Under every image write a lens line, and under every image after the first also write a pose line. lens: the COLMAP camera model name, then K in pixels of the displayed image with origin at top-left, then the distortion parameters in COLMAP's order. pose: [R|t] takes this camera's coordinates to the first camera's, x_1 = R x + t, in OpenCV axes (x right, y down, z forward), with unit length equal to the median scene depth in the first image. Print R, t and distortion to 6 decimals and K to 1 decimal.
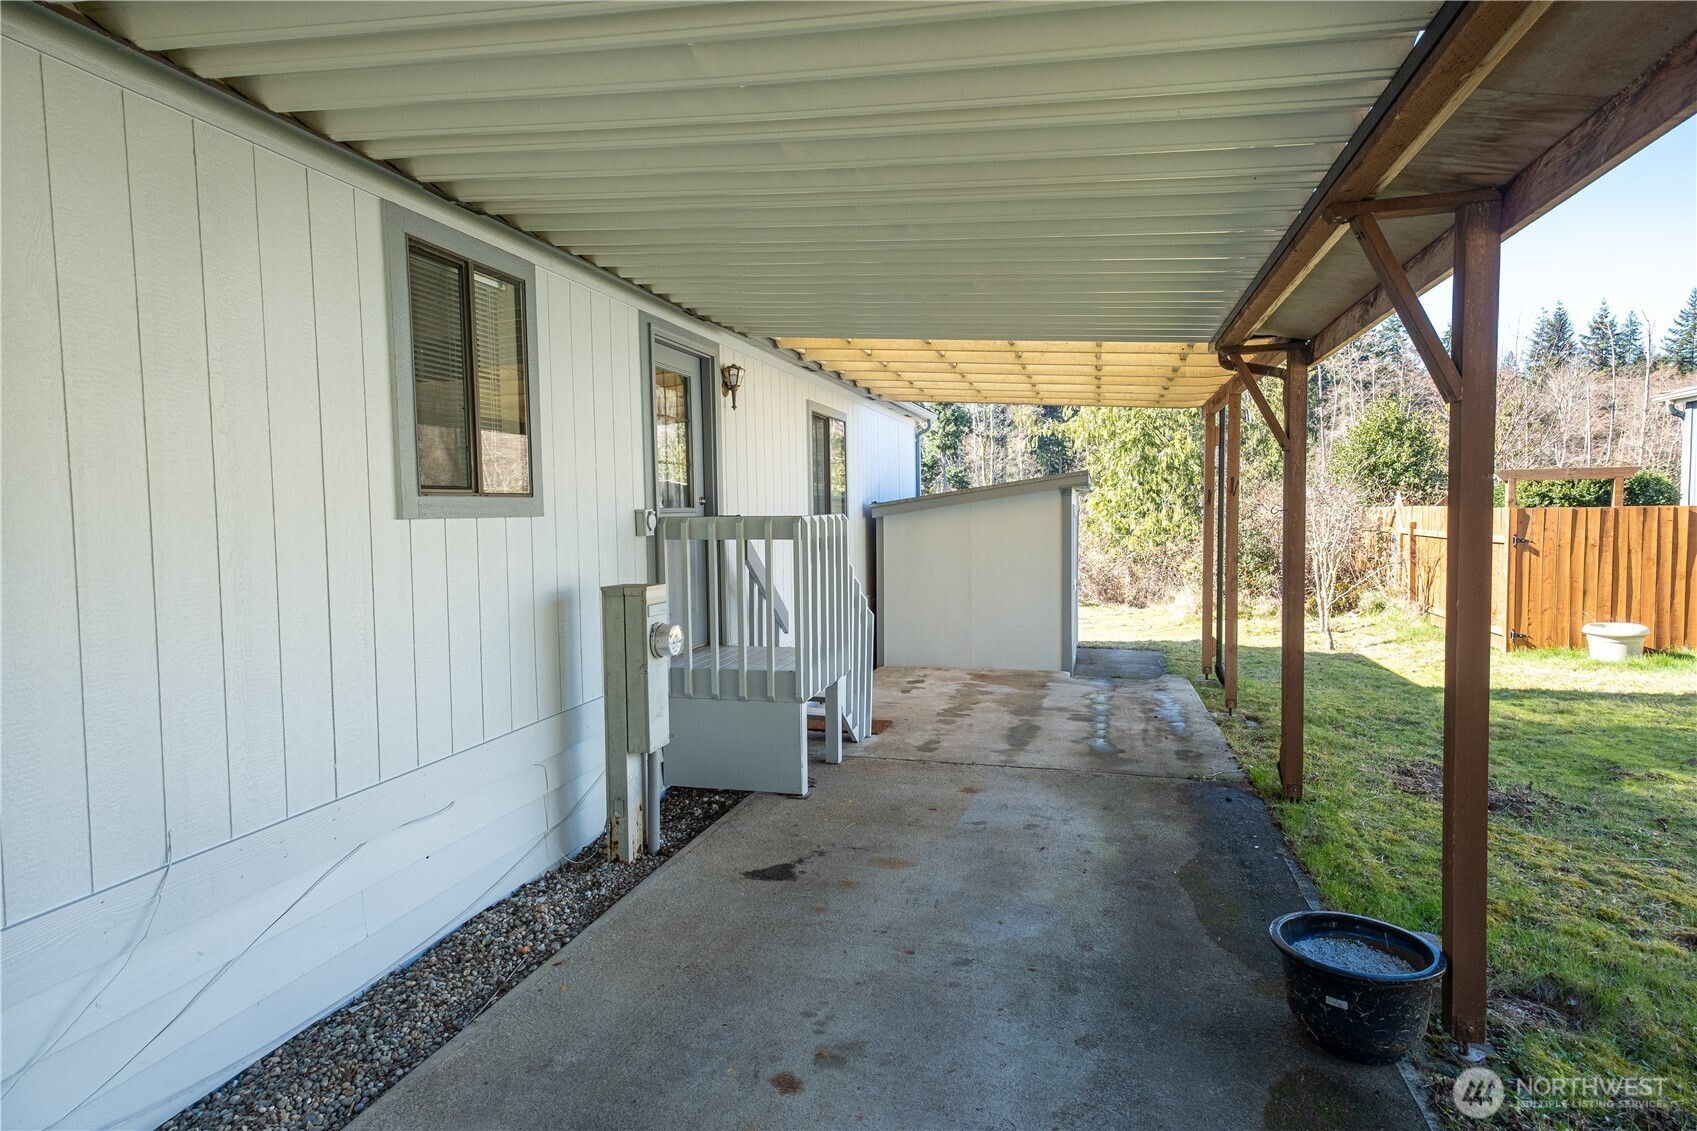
lens RADIAL K [[953.7, 0, 848.6], [0, 953.7, 567.4], [0, 0, 1]] dist [0.007180, 0.000825]
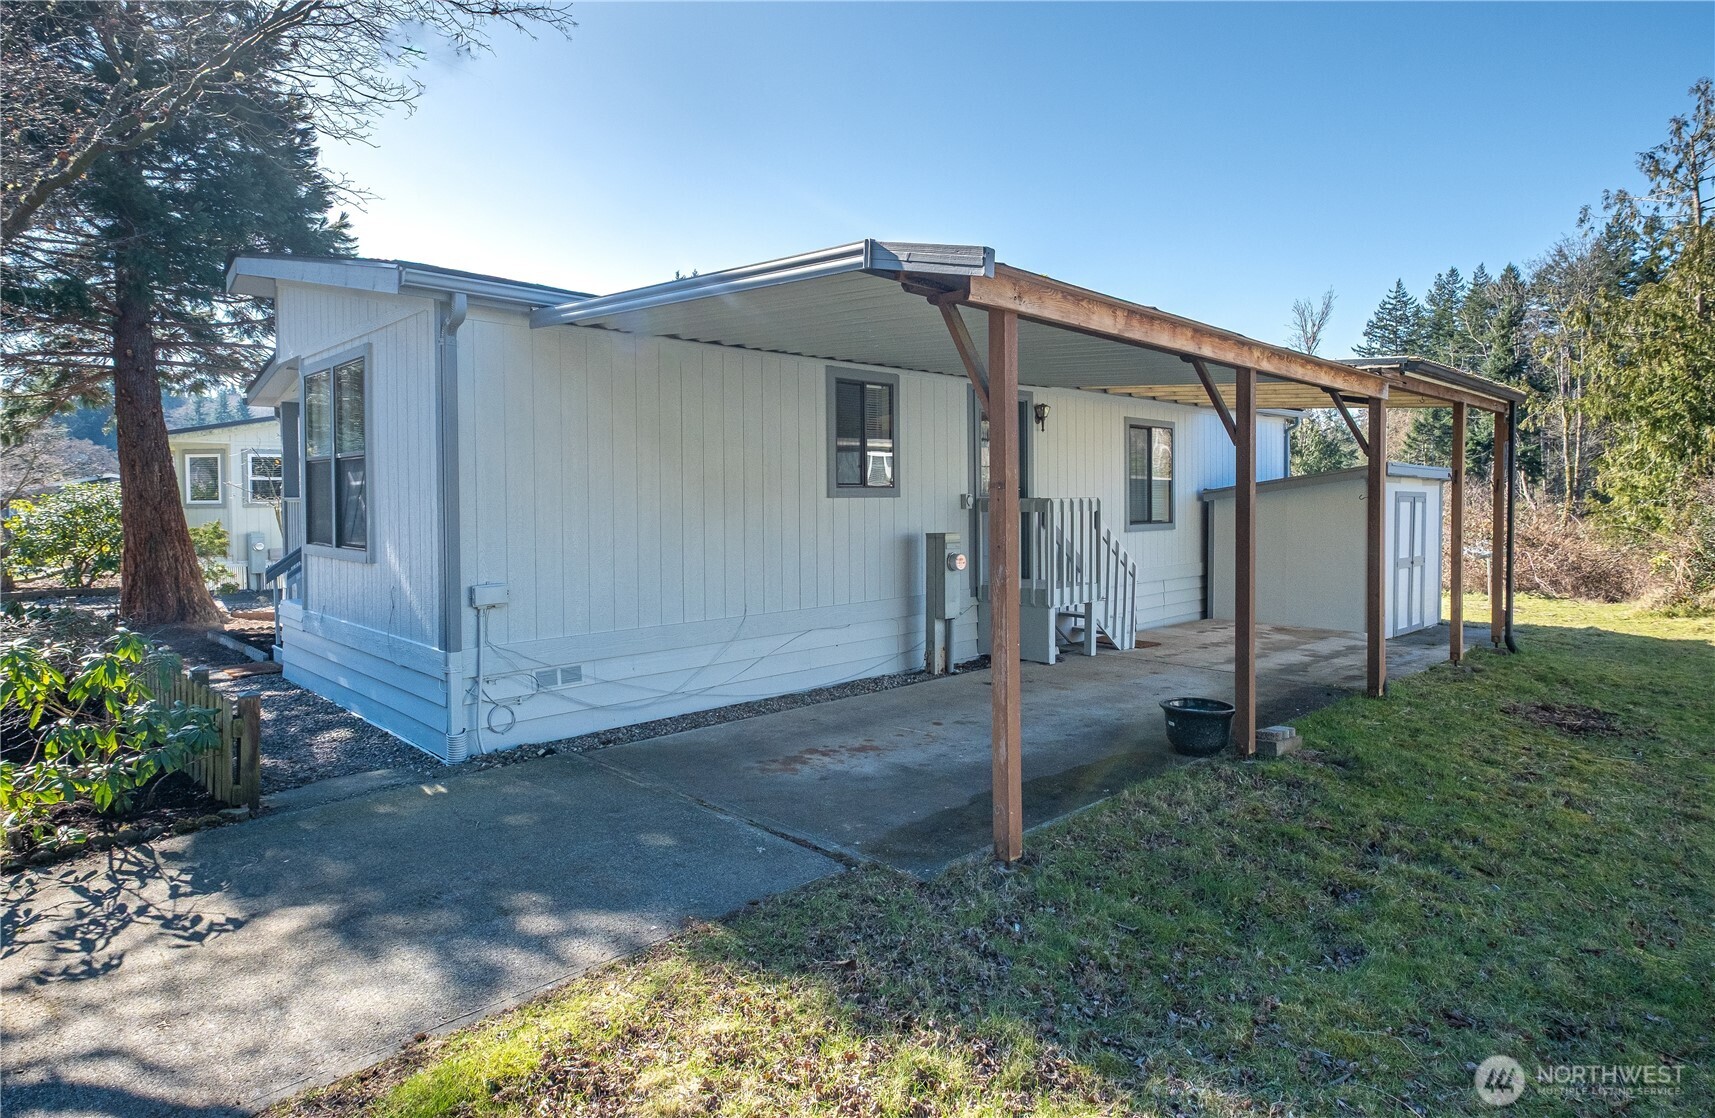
lens RADIAL K [[936.9, 0, 856.9], [0, 936.9, 569.1], [0, 0, 1]] dist [0.004251, -0.002581]
pose [[0.861764, 0.053500, -0.504481, 0.391971], [-0.040881, 0.998513, 0.036057, 0.019883], [0.505660, -0.010449, 0.862670, -0.489485]]
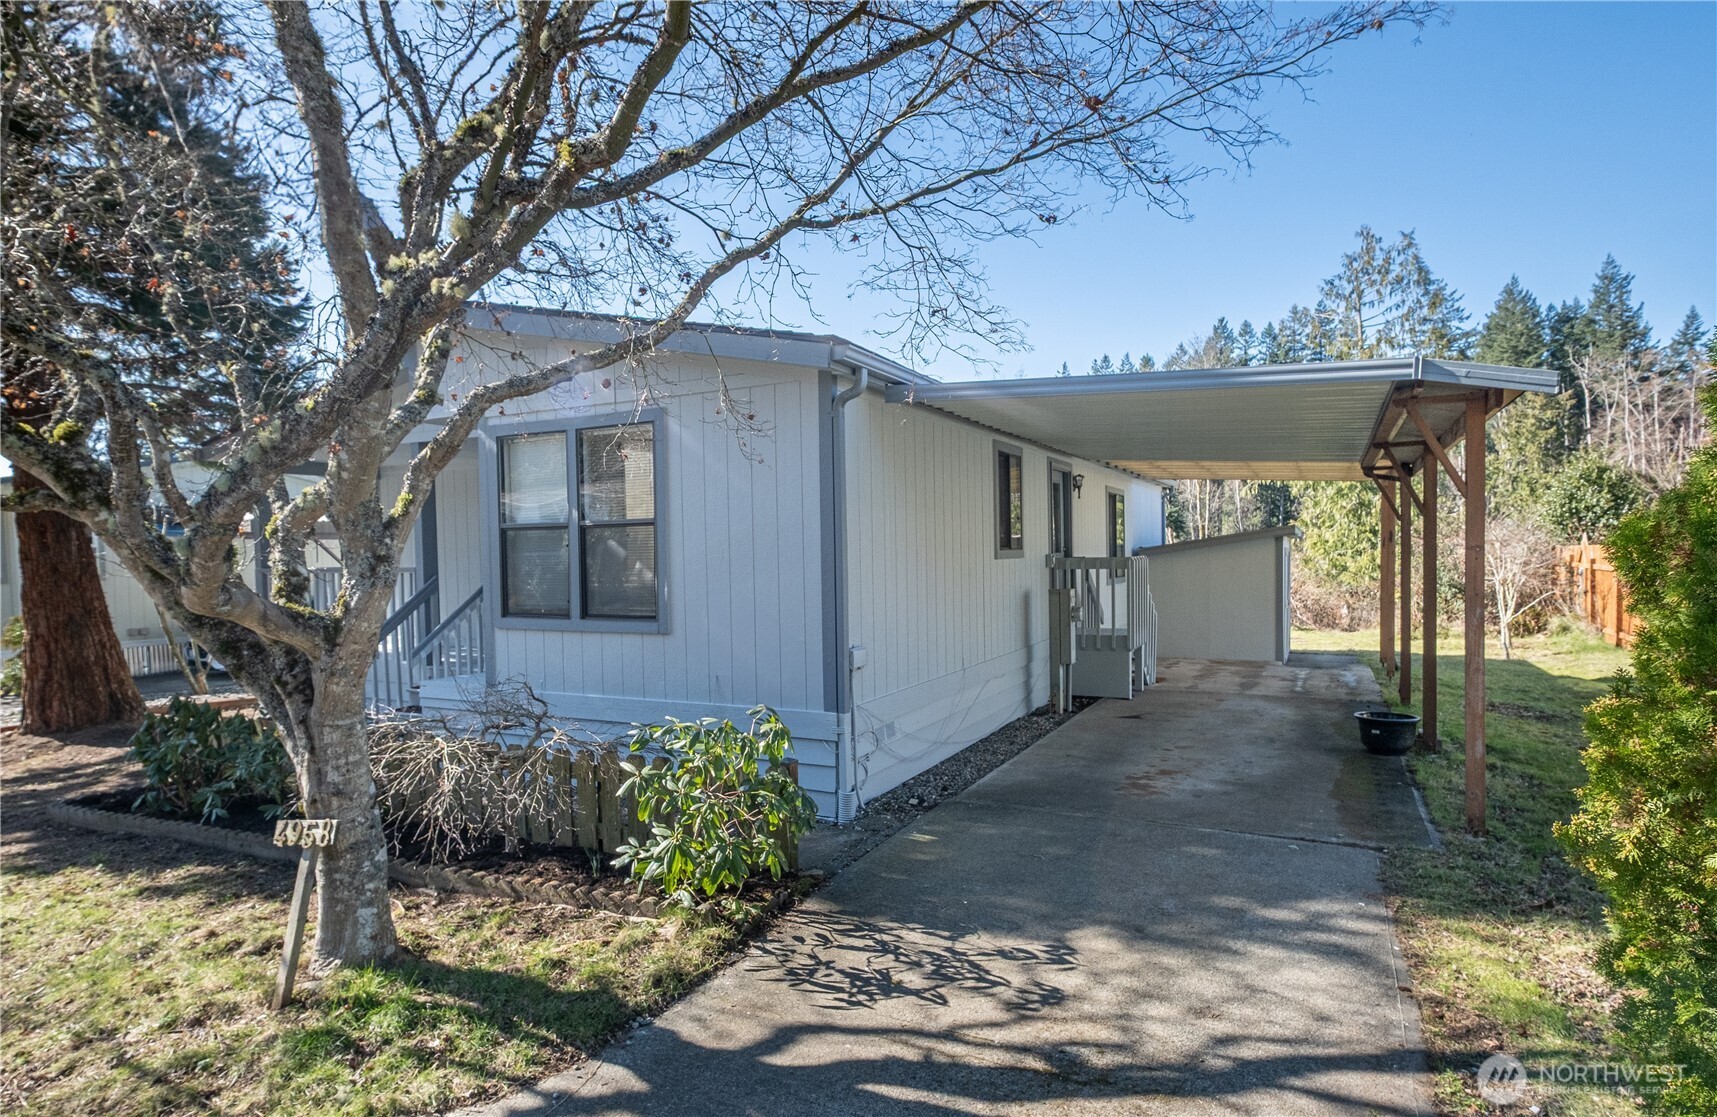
lens RADIAL K [[940.9, 0, 822.5], [0, 940.9, 584.0], [0, 0, 1]] dist [-0.002057, -0.000806]
pose [[0.971922, 0.001010, -0.235299, -0.162829], [-0.006691, 0.999705, -0.023345, 0.040580], [0.235206, 0.024264, 0.971643, -0.814182]]
